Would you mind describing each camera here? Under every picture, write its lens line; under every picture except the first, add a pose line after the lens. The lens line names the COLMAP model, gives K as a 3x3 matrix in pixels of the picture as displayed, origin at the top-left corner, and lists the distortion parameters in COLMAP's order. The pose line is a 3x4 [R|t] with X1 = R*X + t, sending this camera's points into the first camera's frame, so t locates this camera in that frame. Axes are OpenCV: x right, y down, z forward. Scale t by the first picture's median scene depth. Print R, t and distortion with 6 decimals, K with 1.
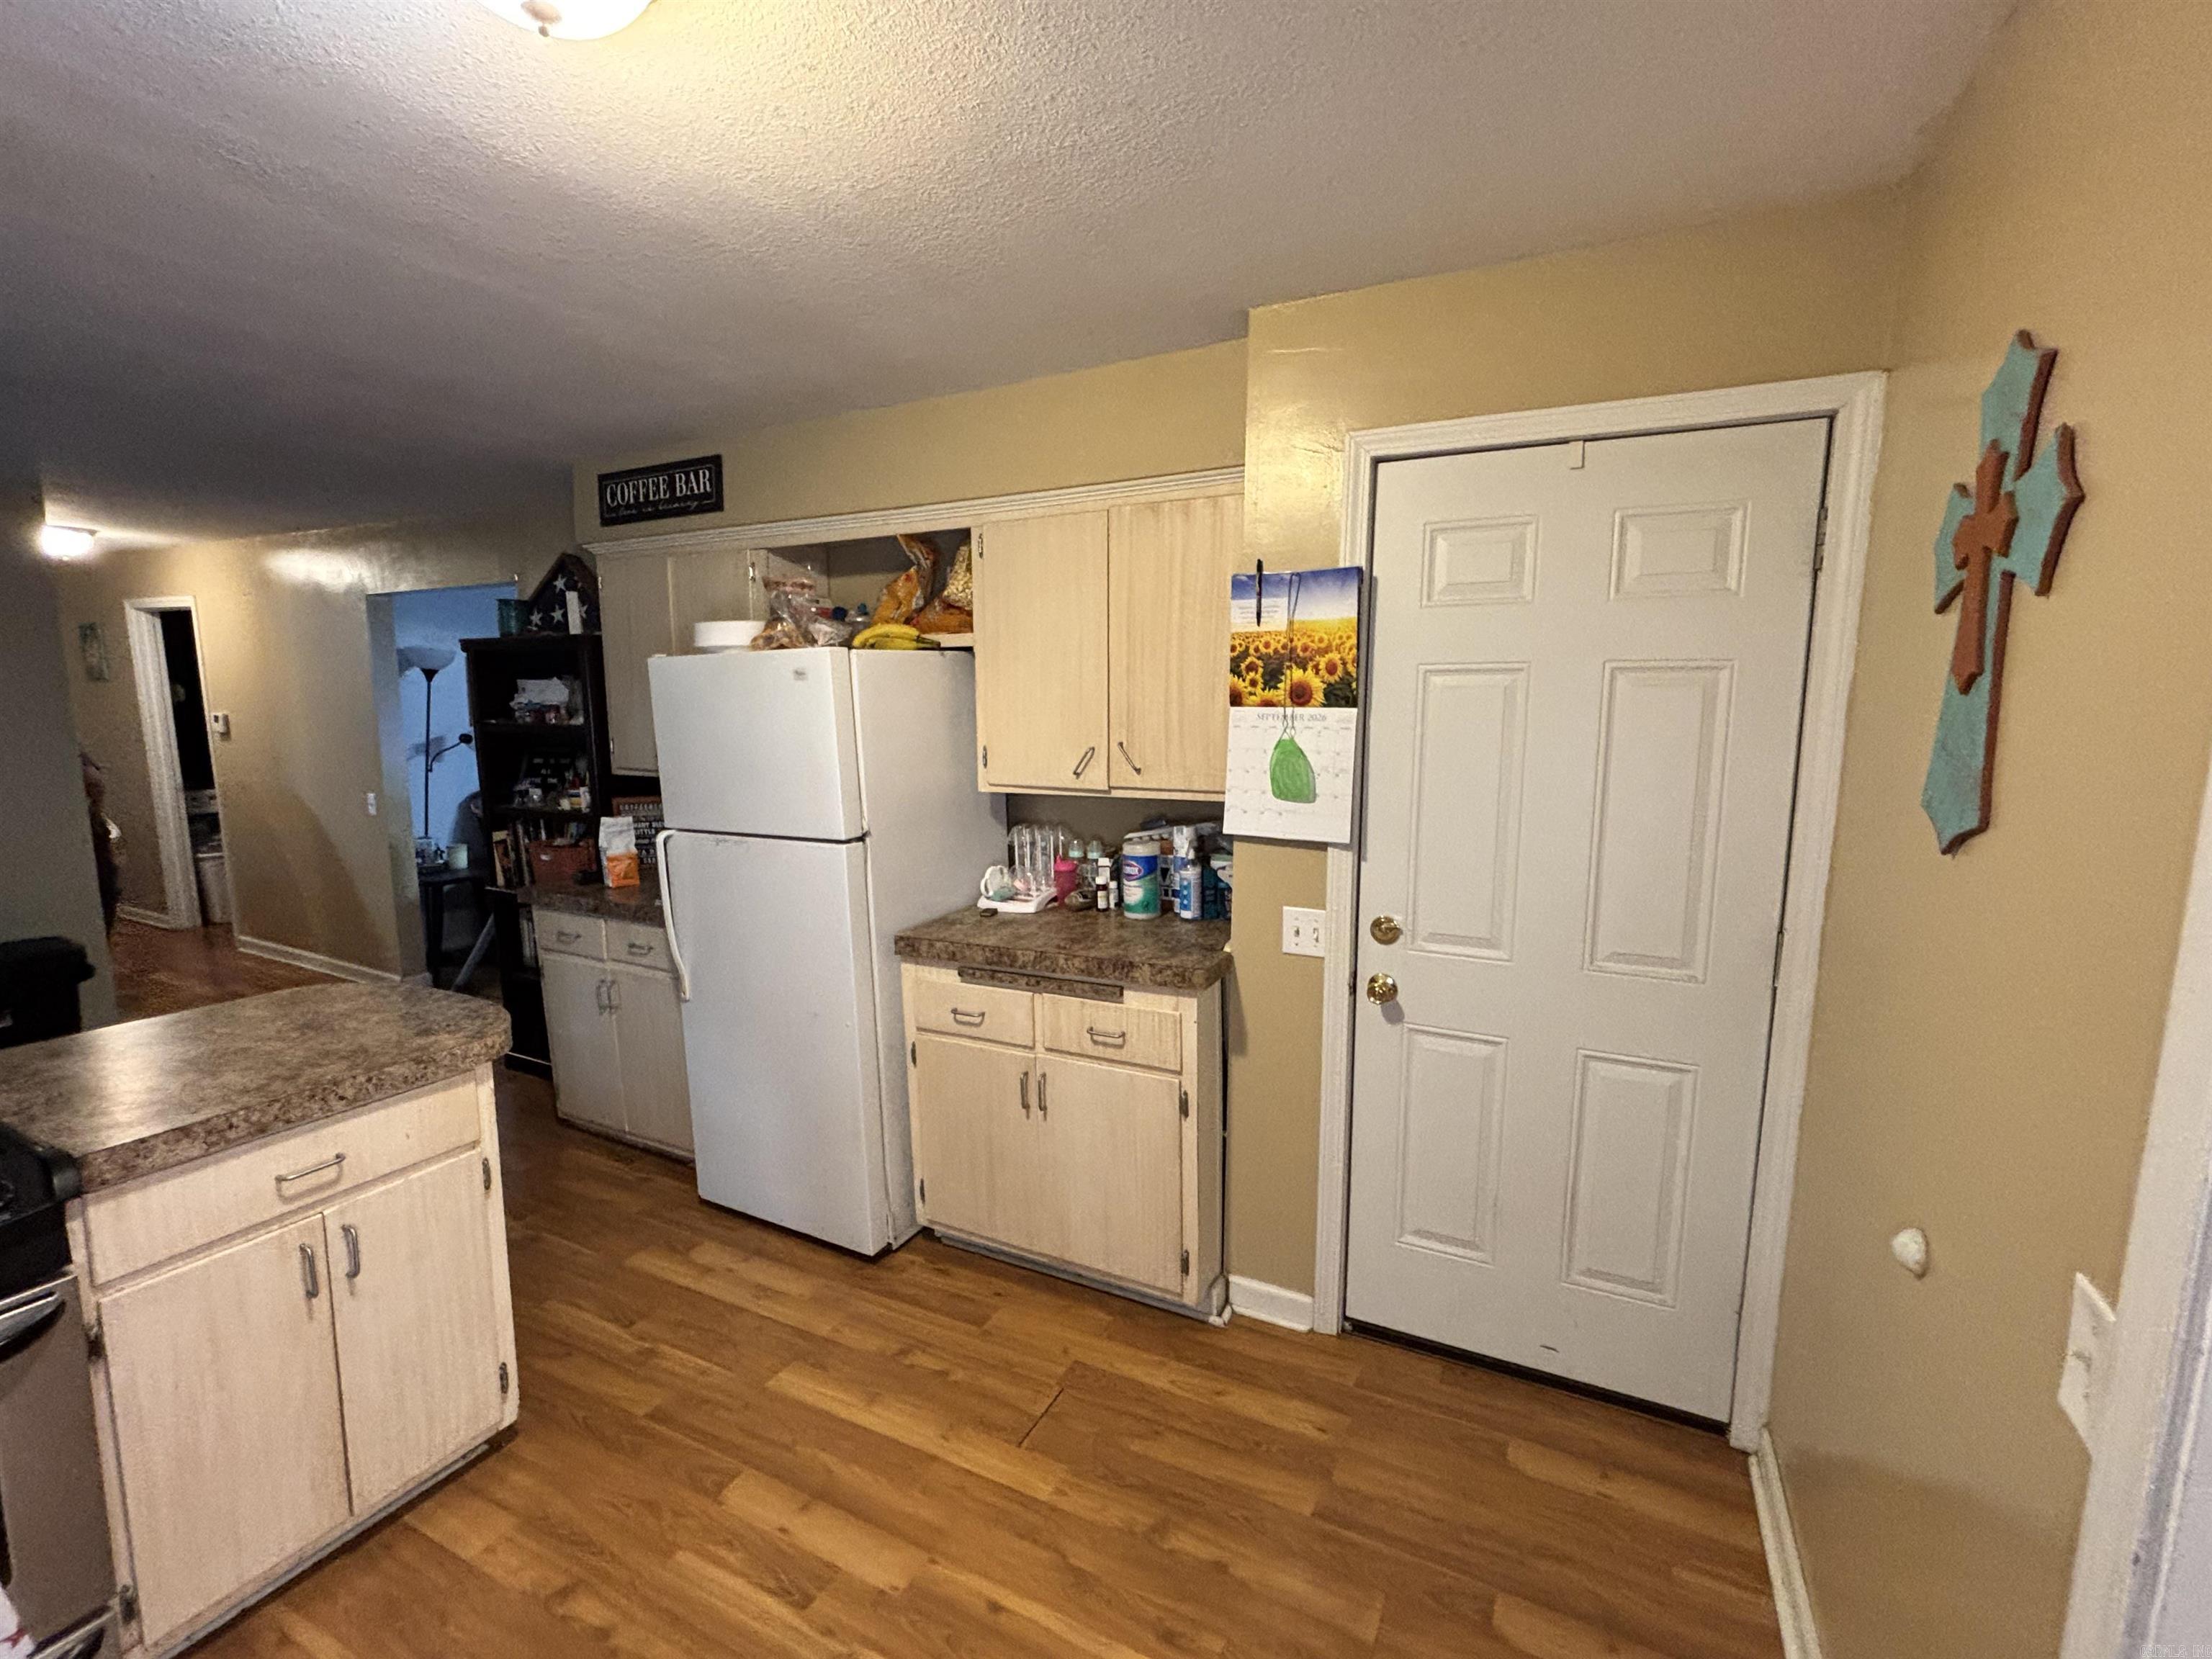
lens RADIAL K [[948.3, 0, 1105.9], [0, 948.3, 836.8], [0, 0, 1]] dist [-0.001896, -0.000173]
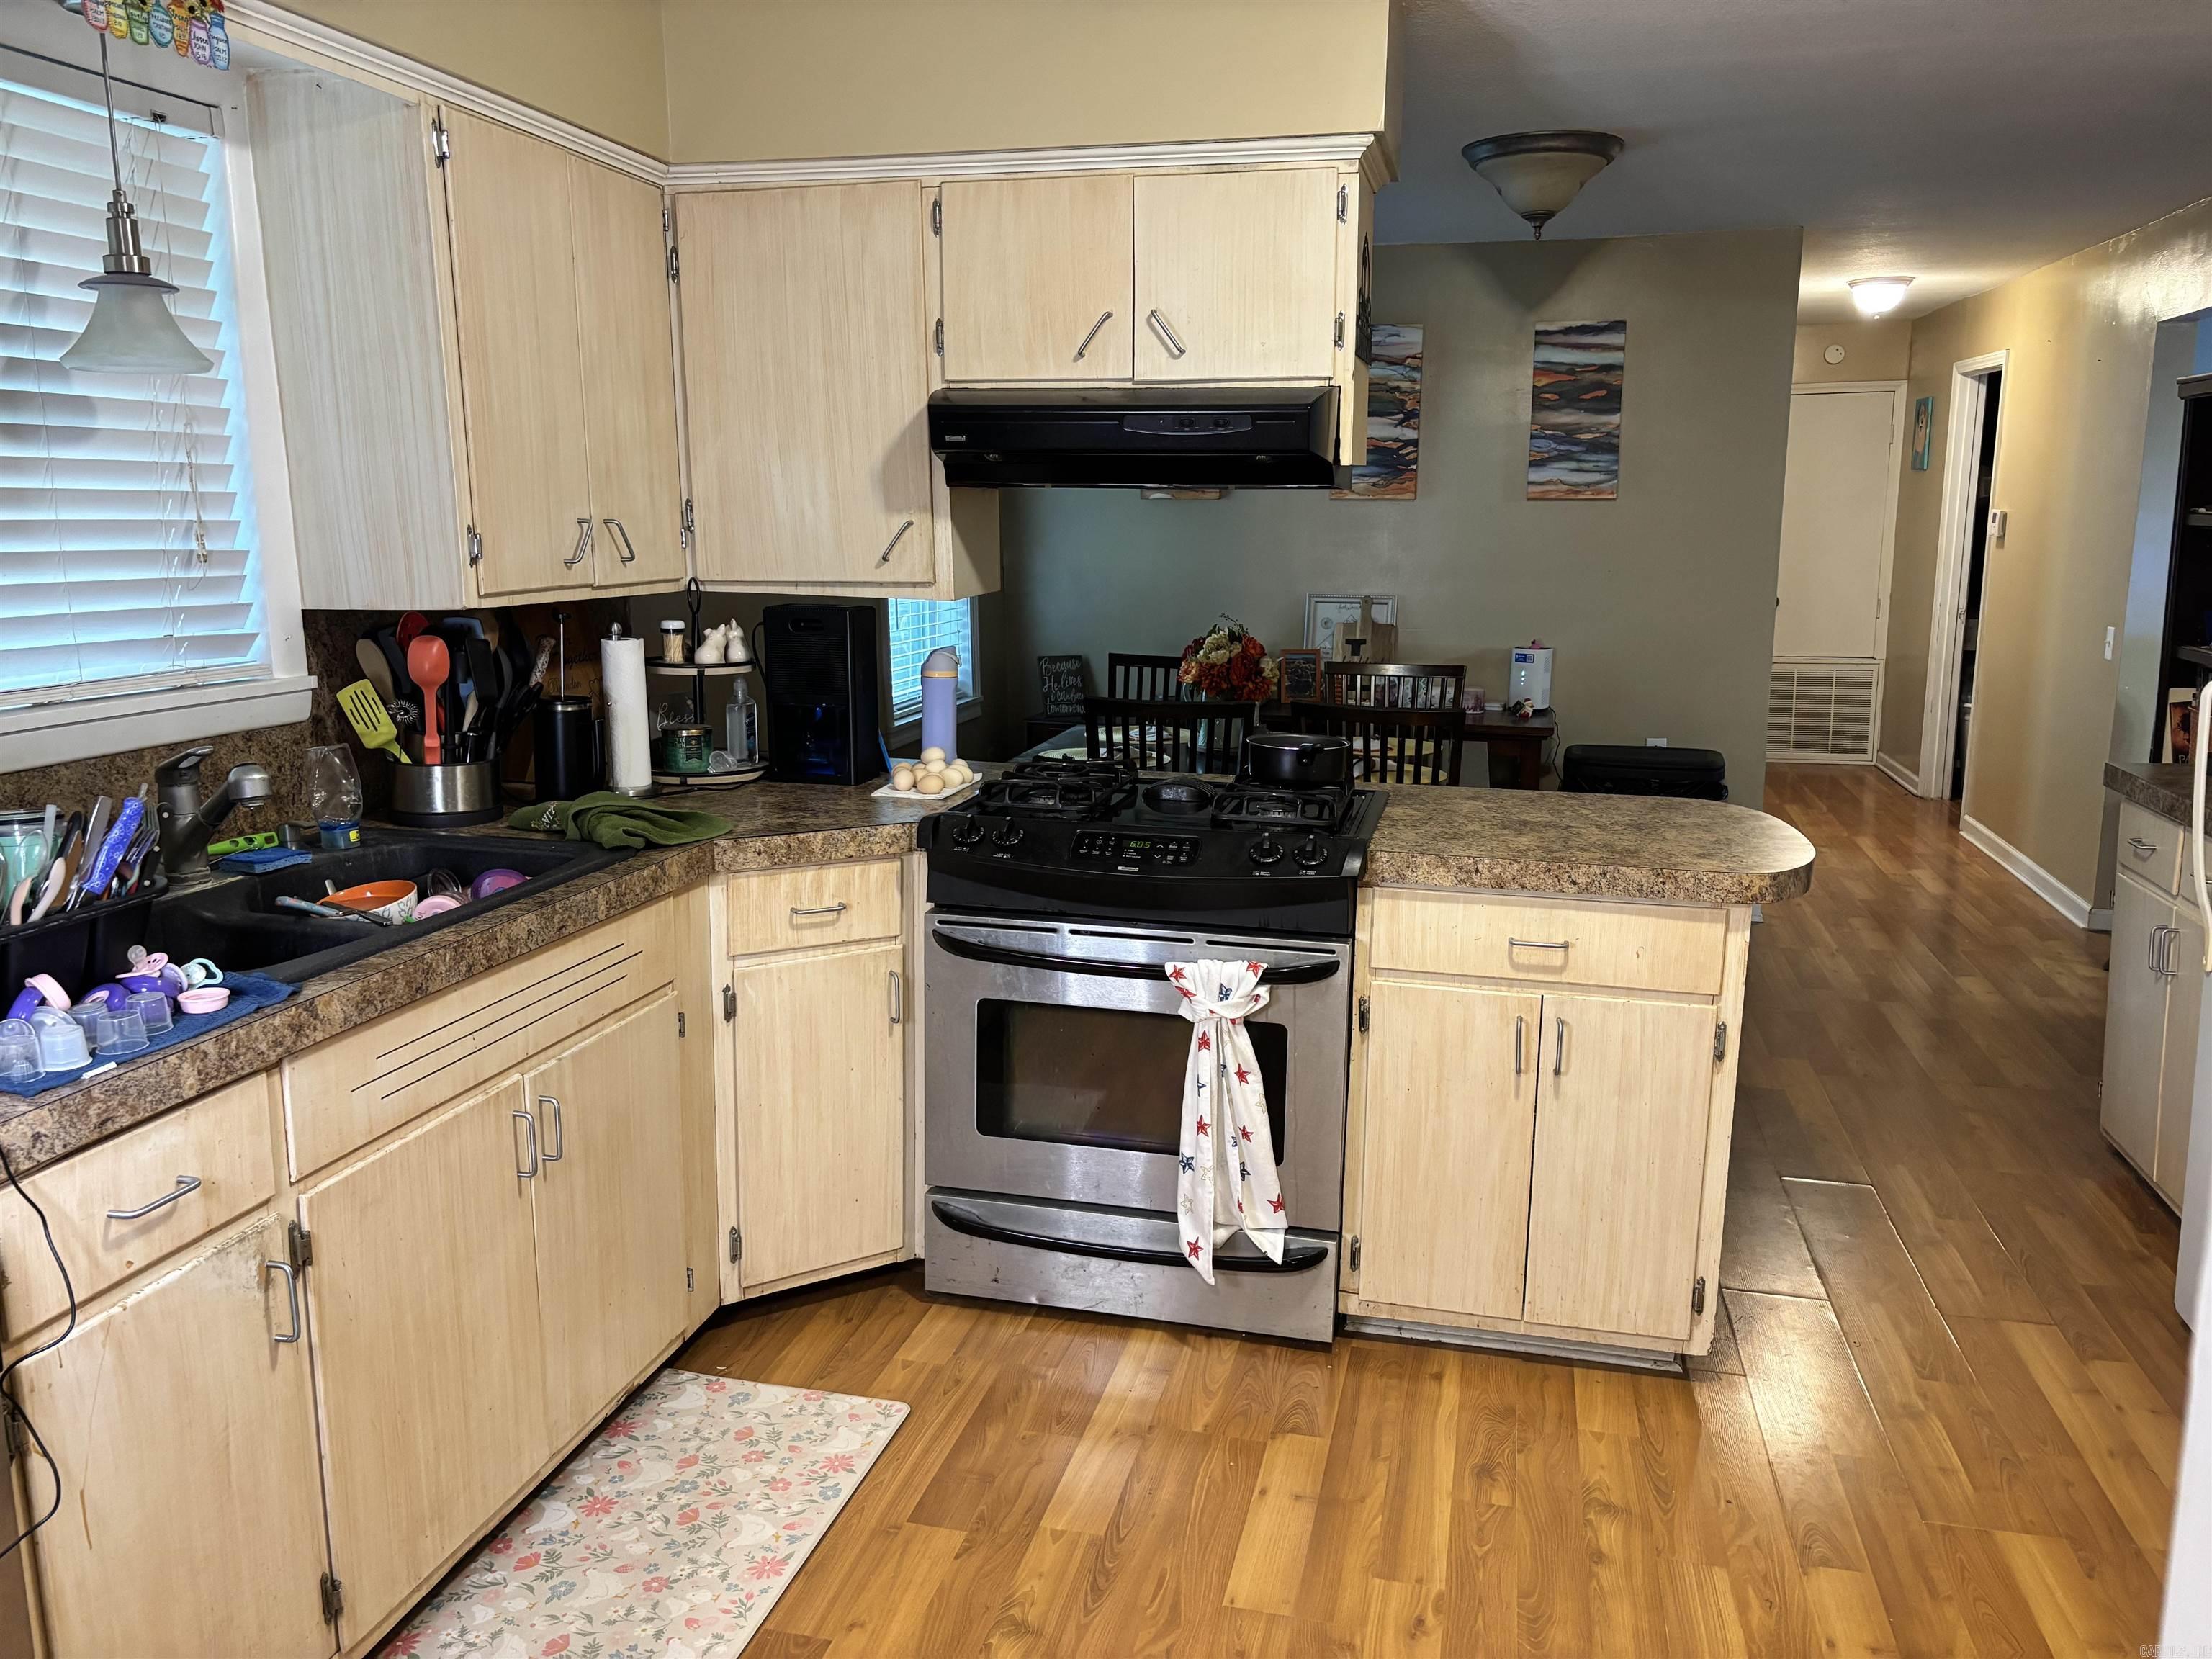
lens RADIAL K [[1660.9, 0, 1098.3], [0, 1660.9, 828.8], [0, 0, 1]] dist [0.004638, -0.012605]
pose [[0.218042, 0.176622, -0.959824, 0.633958], [-0.131789, 0.979808, 0.150361, 0.037089], [0.967000, 0.093709, 0.236916, 0.143880]]
